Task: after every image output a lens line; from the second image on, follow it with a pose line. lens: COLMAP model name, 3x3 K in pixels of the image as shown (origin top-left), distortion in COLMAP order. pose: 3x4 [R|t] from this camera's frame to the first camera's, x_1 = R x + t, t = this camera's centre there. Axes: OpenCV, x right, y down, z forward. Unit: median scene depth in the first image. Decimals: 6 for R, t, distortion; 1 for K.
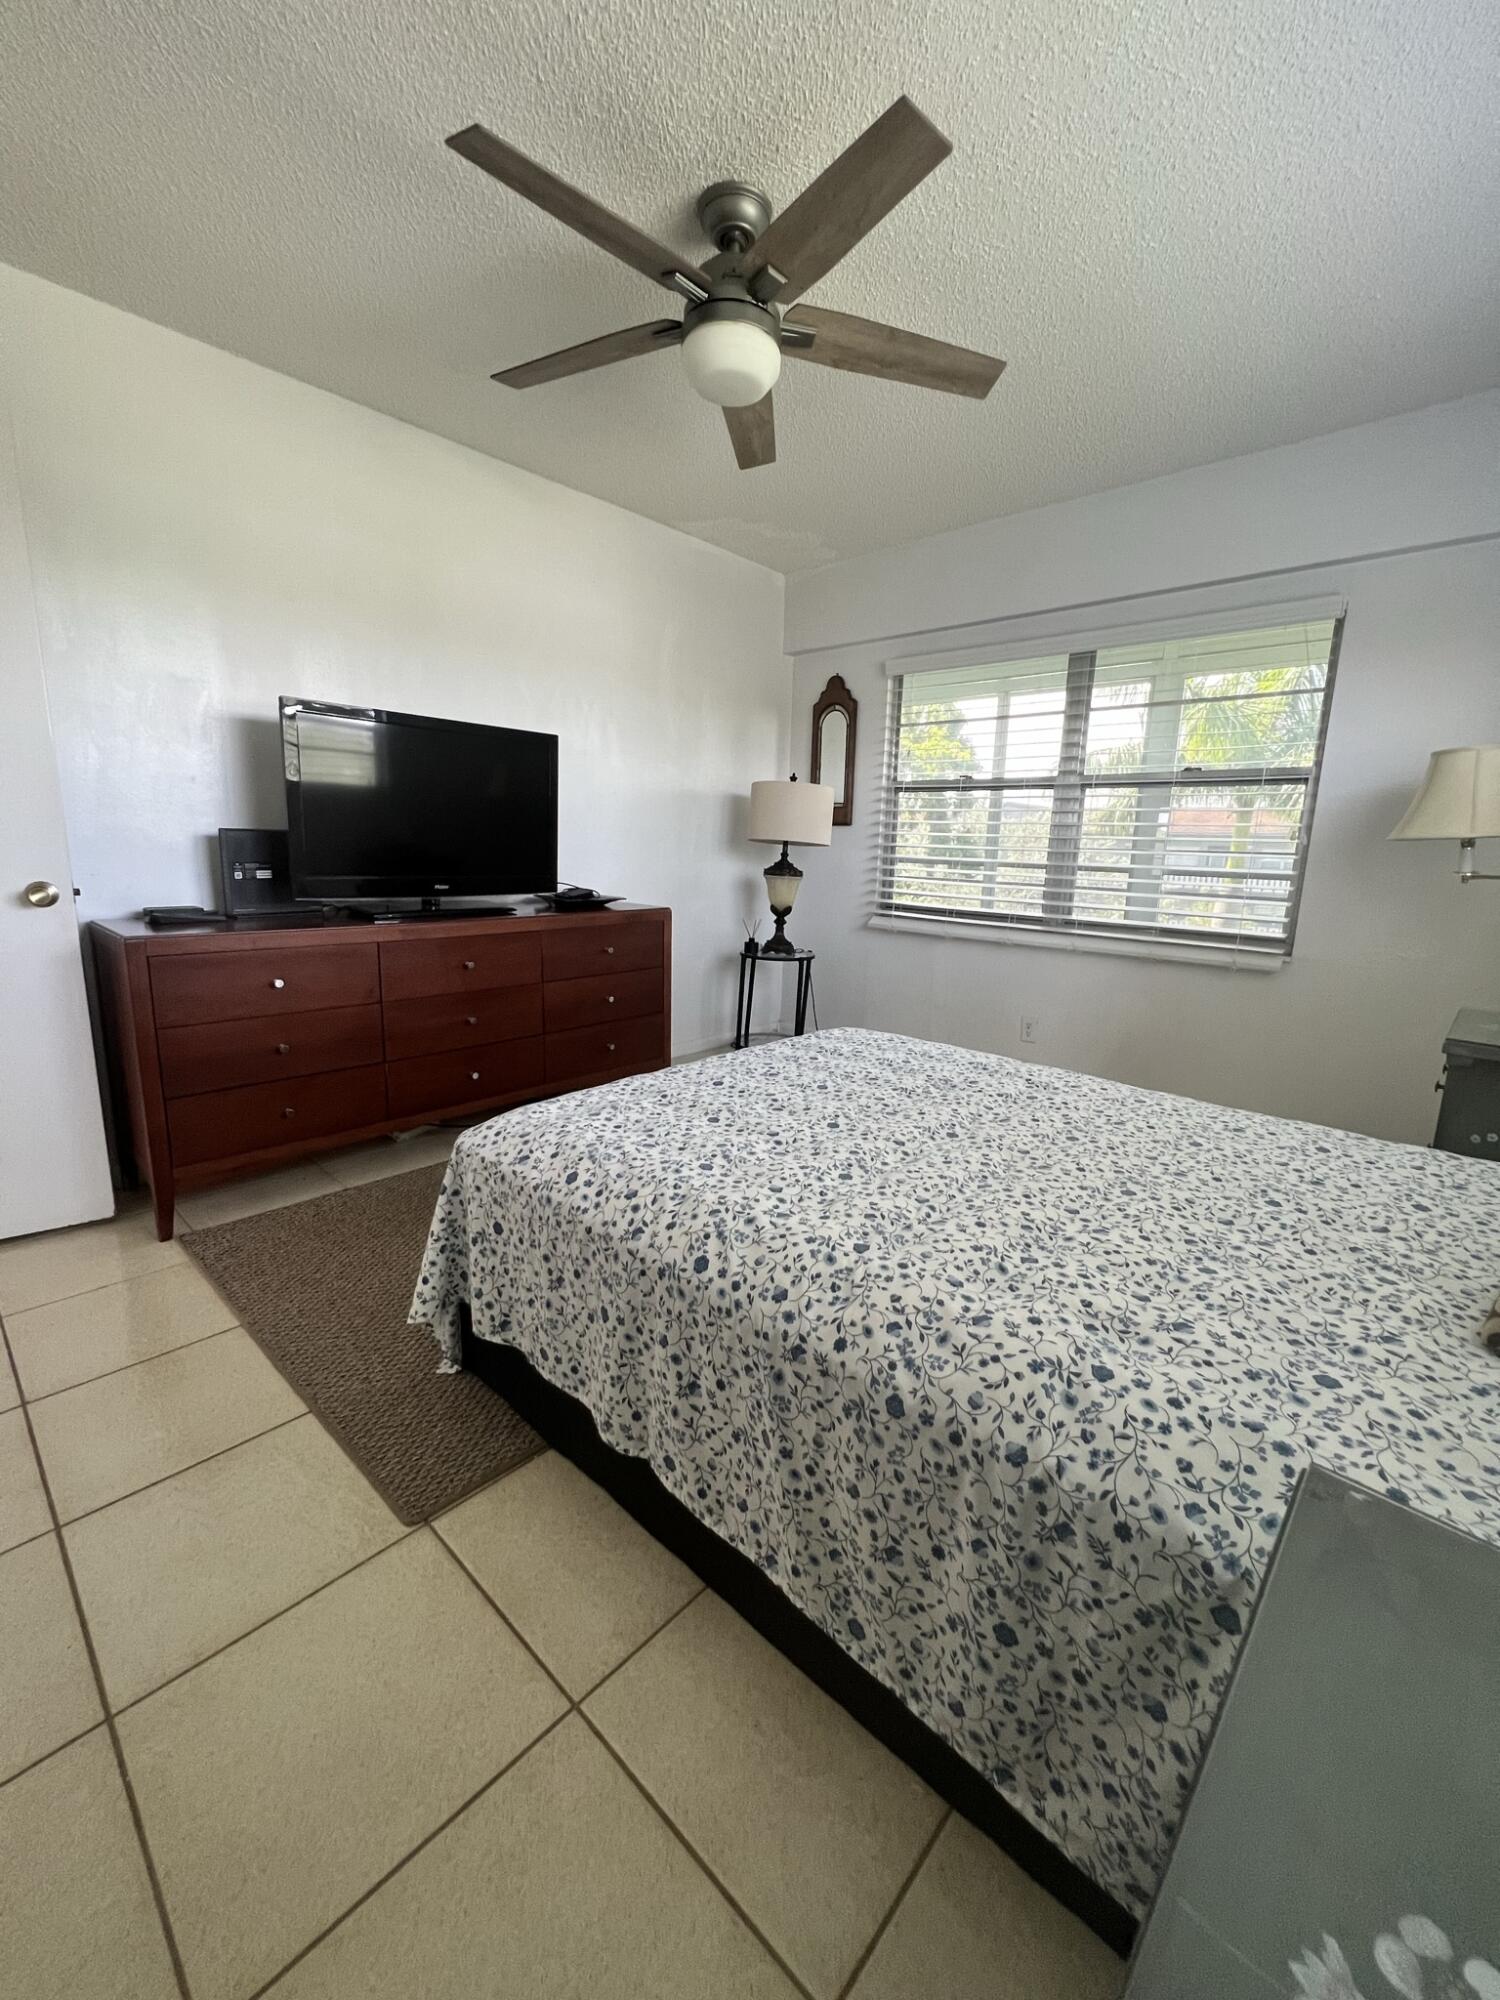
lens RADIAL K [[803.2, 0, 751.9], [0, 803.2, 998.3], [0, 0, 1]] dist [-0.003482, -0.000148]
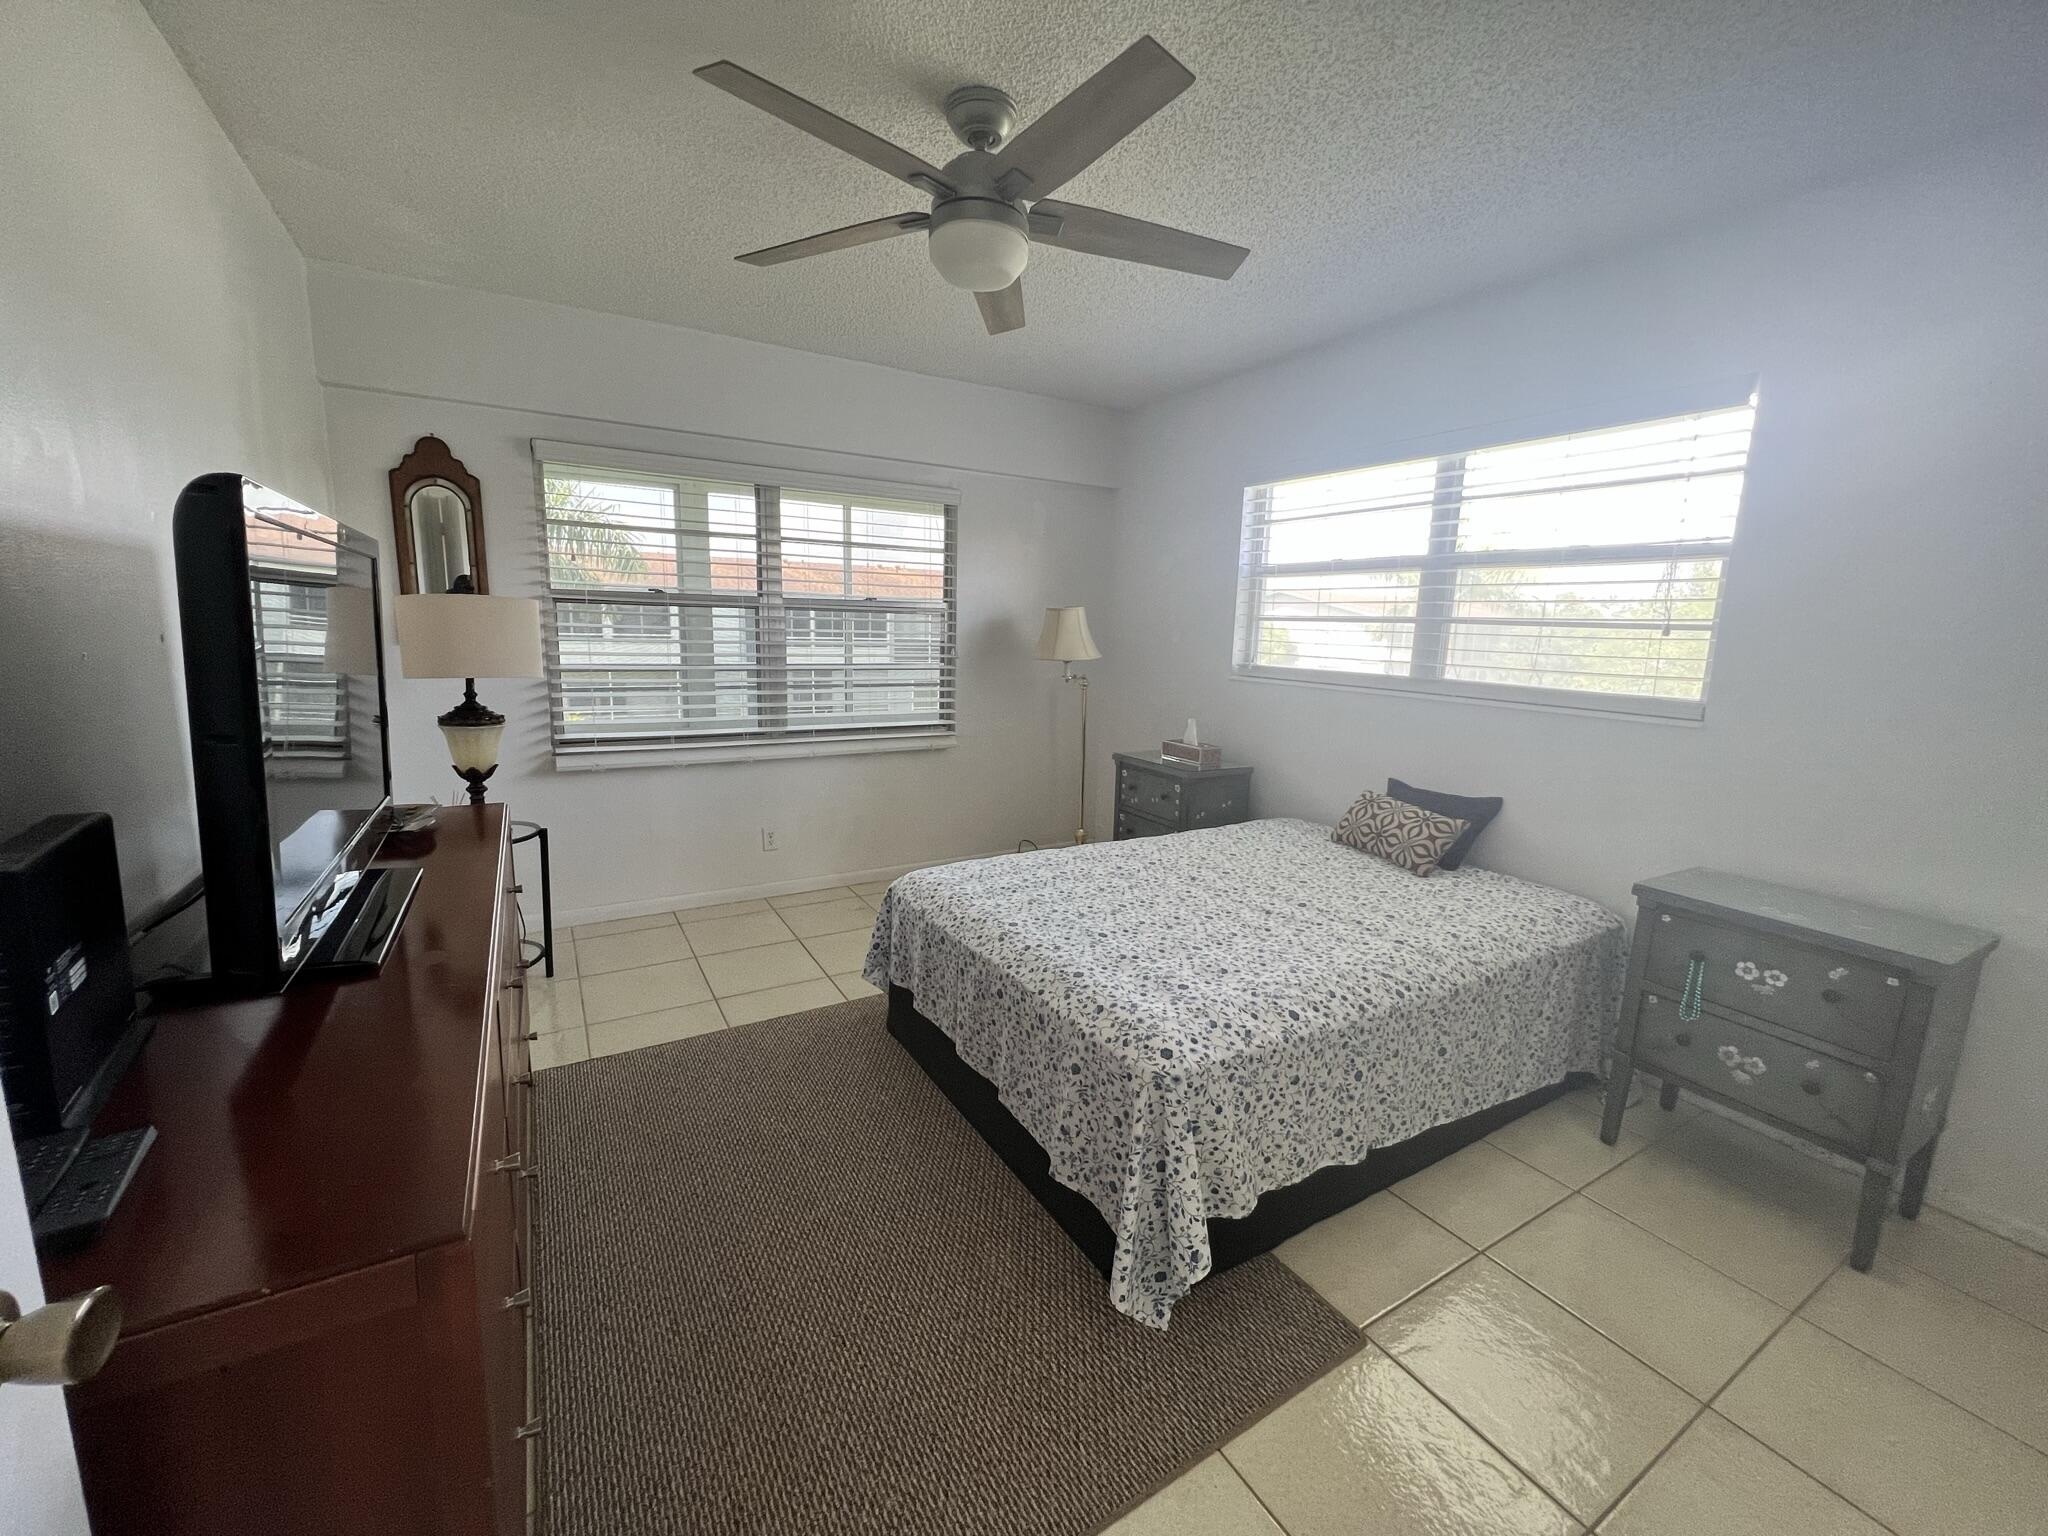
lens RADIAL K [[822.5, 0, 1027.3], [0, 822.5, 762.5], [0, 0, 1]] dist [-0.003482, -0.000148]
pose [[0.281407, -0.178529, 0.942835, -0.820986], [0.163180, 0.977133, 0.136319, -0.223869], [-0.945612, 0.115491, 0.304105, 0.532554]]
